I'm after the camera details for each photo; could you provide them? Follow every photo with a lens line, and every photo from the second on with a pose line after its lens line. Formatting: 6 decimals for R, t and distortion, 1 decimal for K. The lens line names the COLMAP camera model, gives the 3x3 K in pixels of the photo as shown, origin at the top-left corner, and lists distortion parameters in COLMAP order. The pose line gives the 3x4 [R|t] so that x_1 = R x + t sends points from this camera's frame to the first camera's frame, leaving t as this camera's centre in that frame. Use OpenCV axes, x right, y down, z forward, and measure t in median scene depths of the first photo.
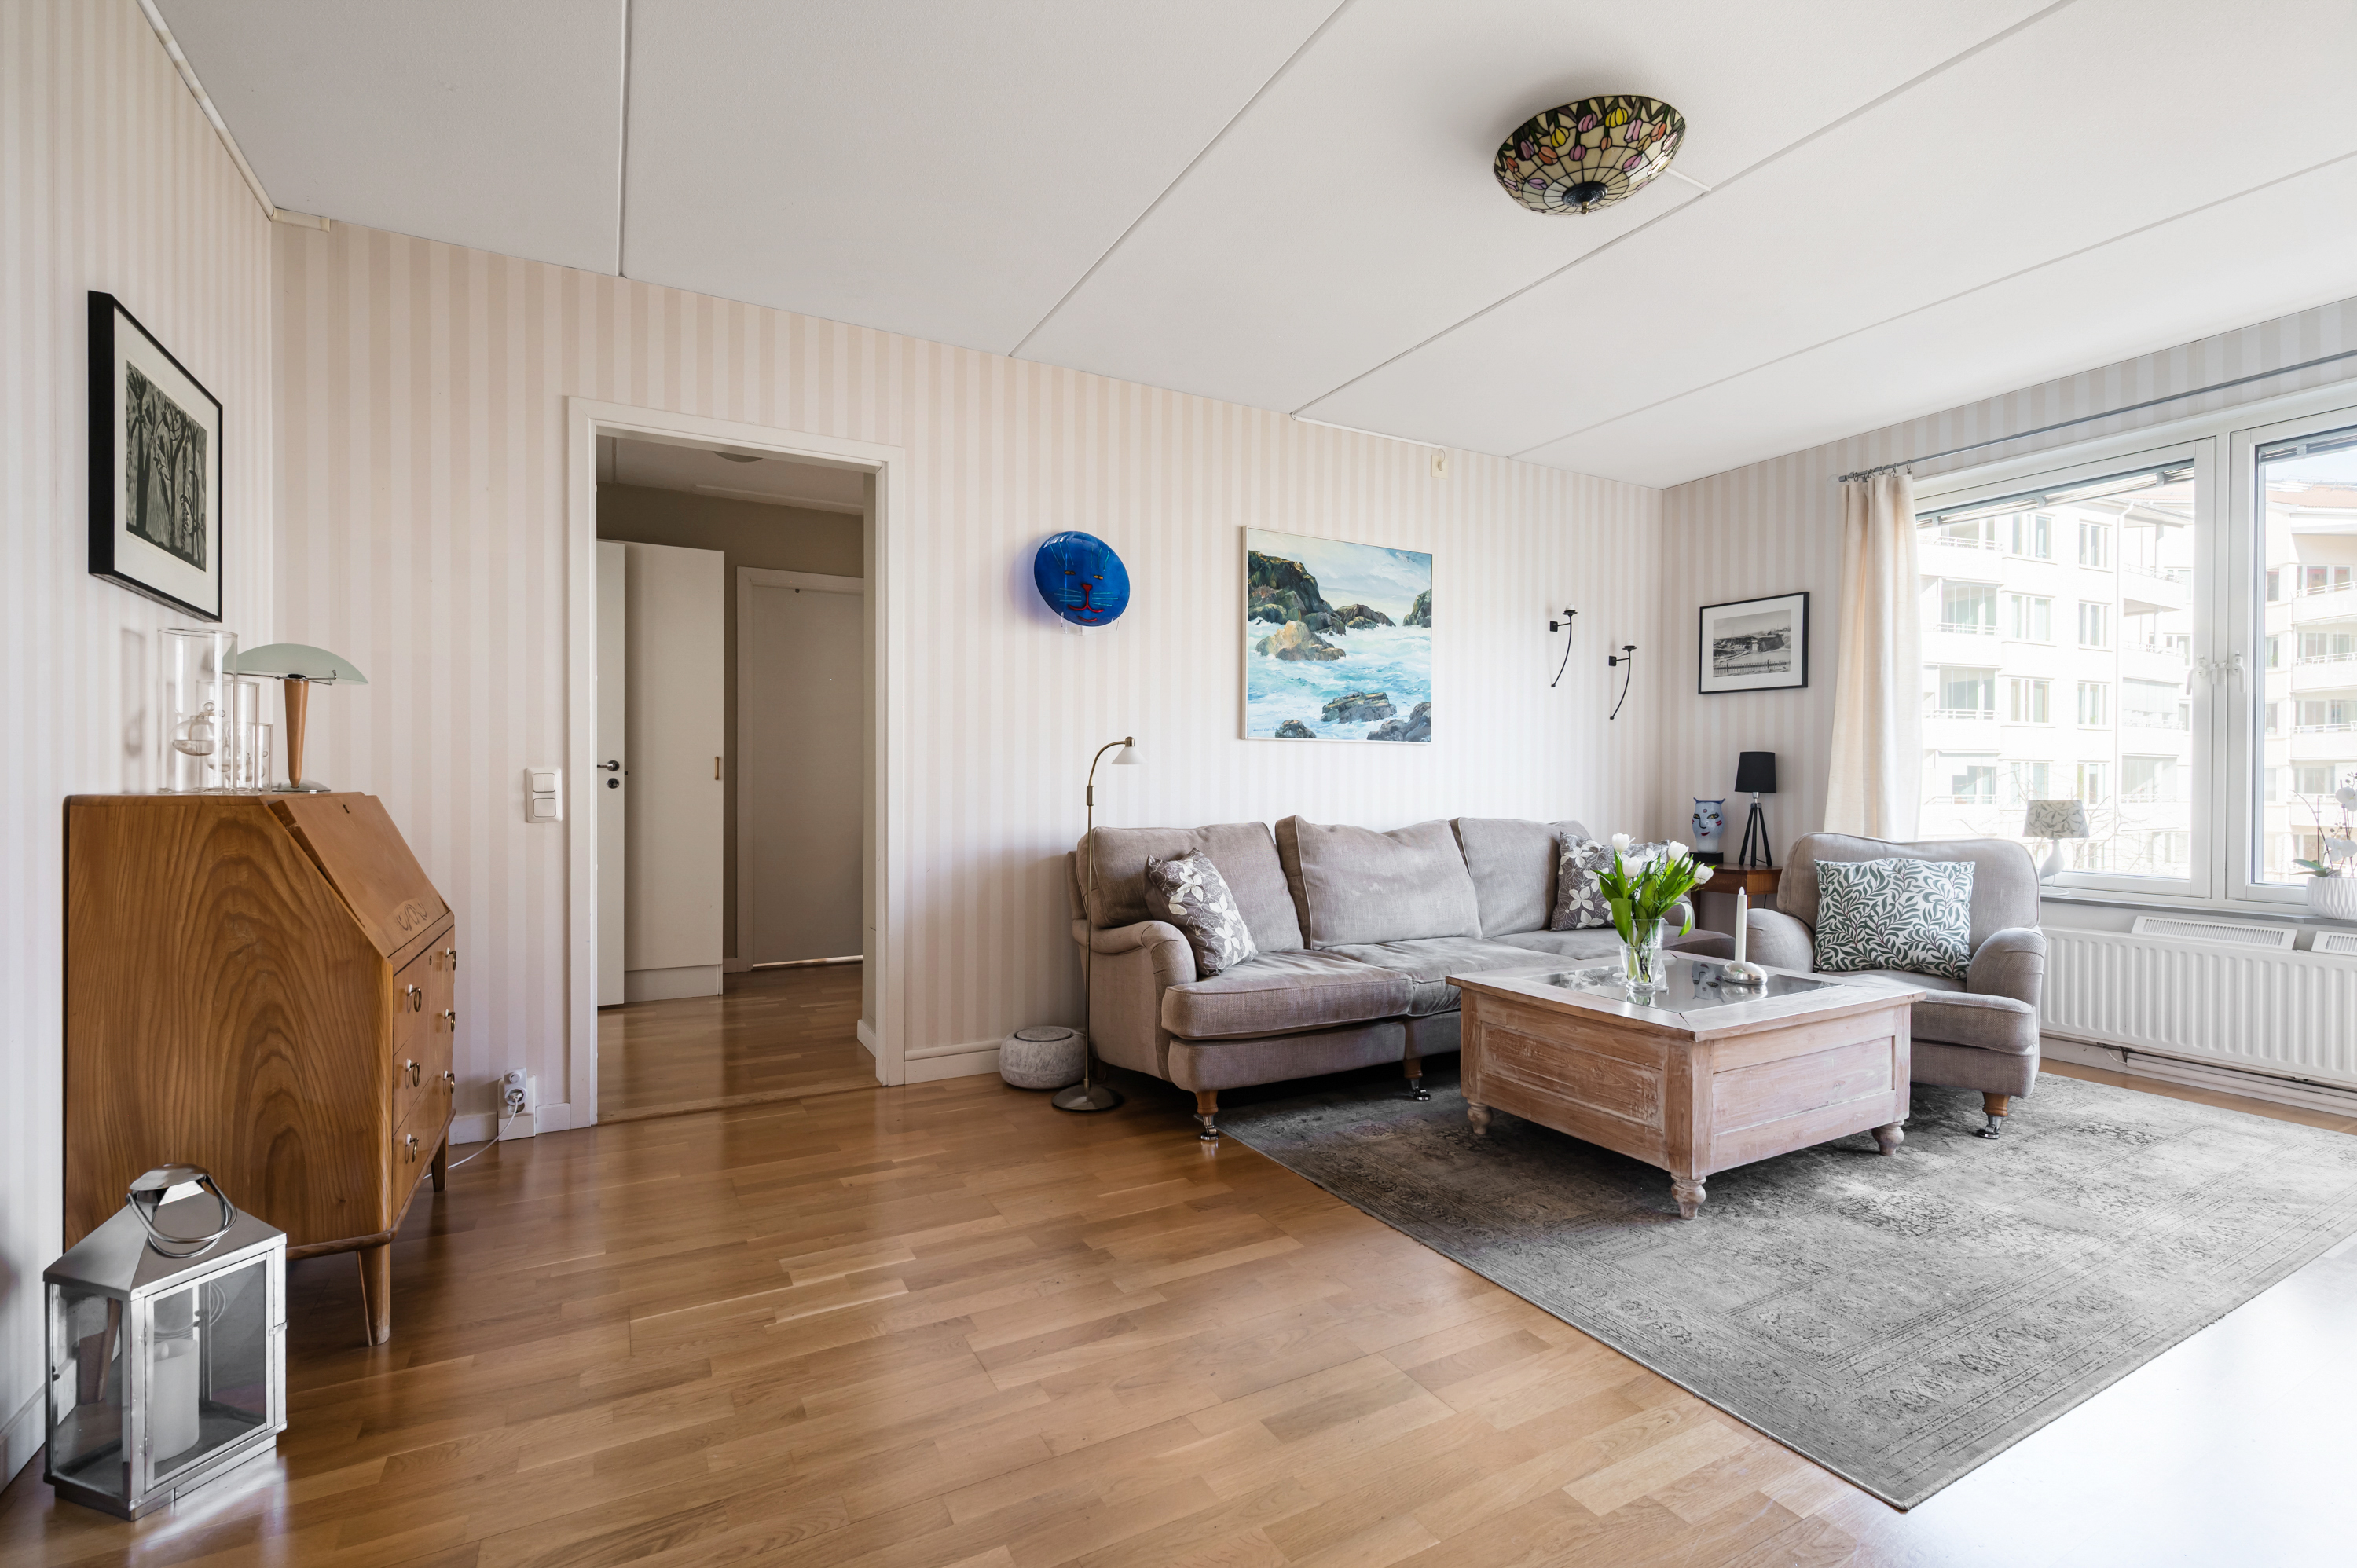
lens RADIAL K [[1030.7, 0, 1182.0], [0, 1030.7, 779.5], [0, 0, 1]] dist [-0.009988, -0.000736]
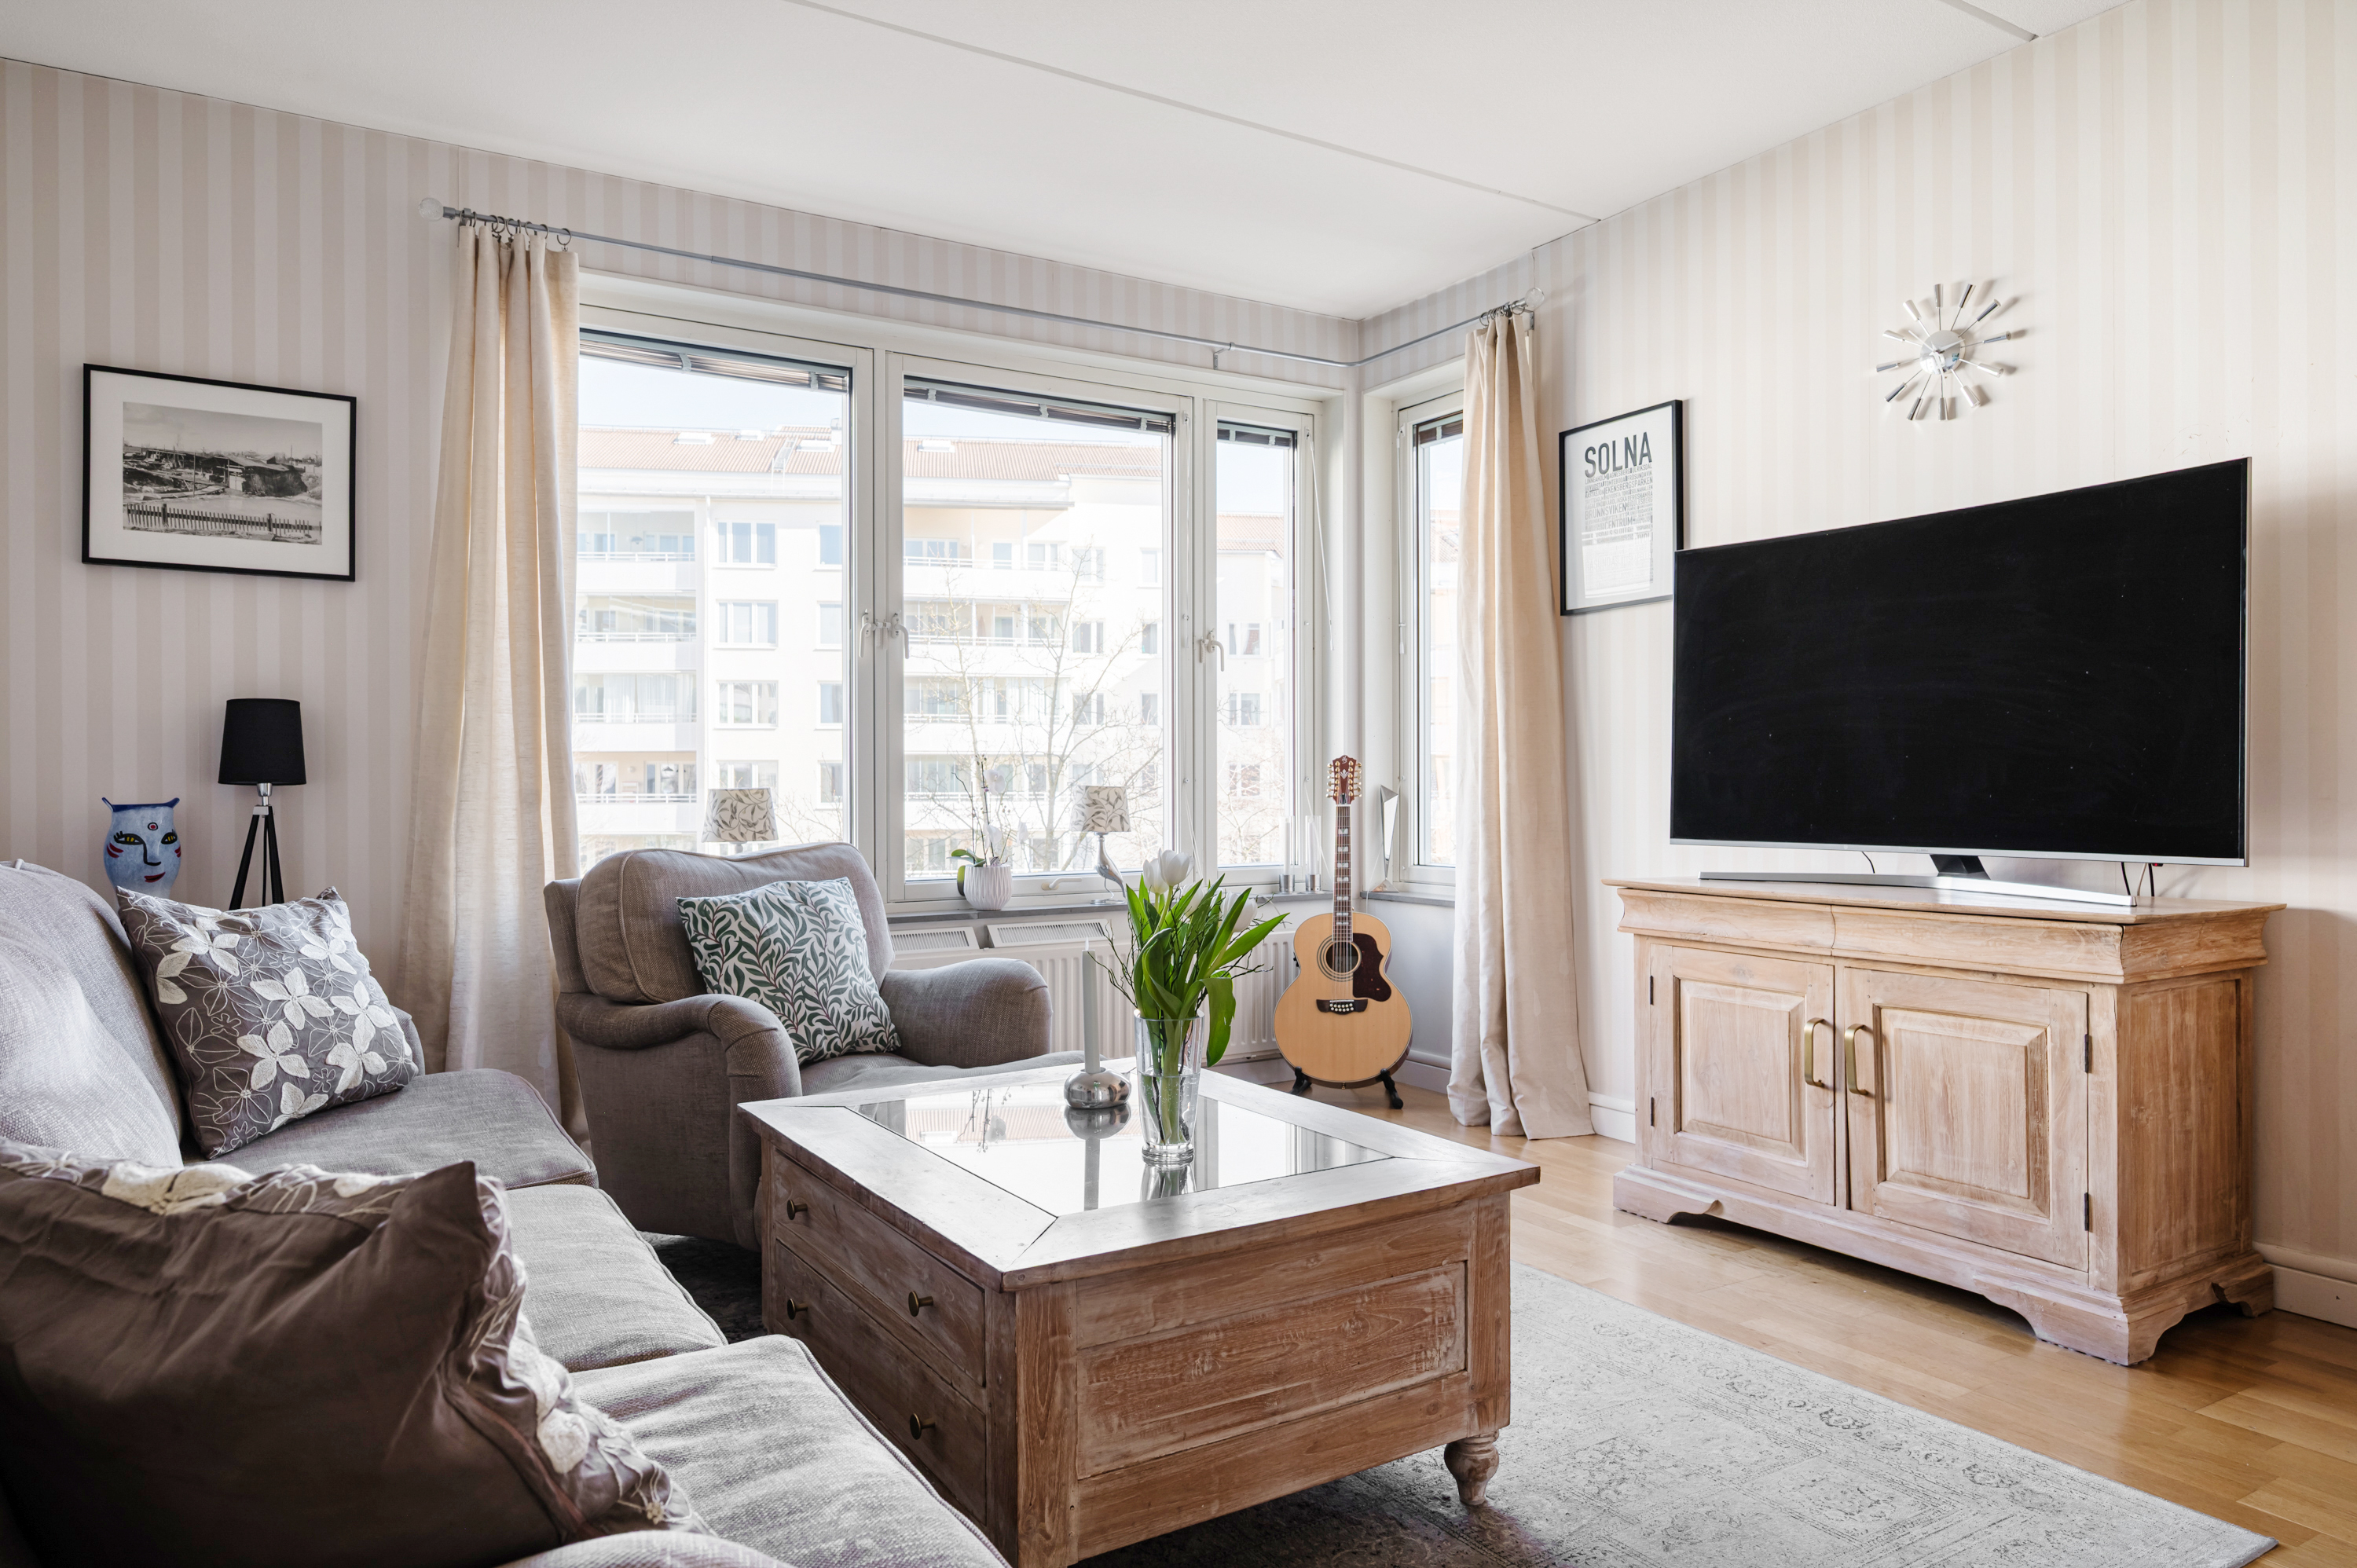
lens RADIAL K [[1504.4, 0, 1179.7], [0, 1504.4, 781.1], [0, 0, 1]] dist [0.002917, 0.000340]
pose [[-0.045215, -0.002686, 0.998974, -0.168644], [0.000742, 0.999996, 0.002722, 0.009723], [-0.998977, 0.000864, -0.045213, 0.587784]]
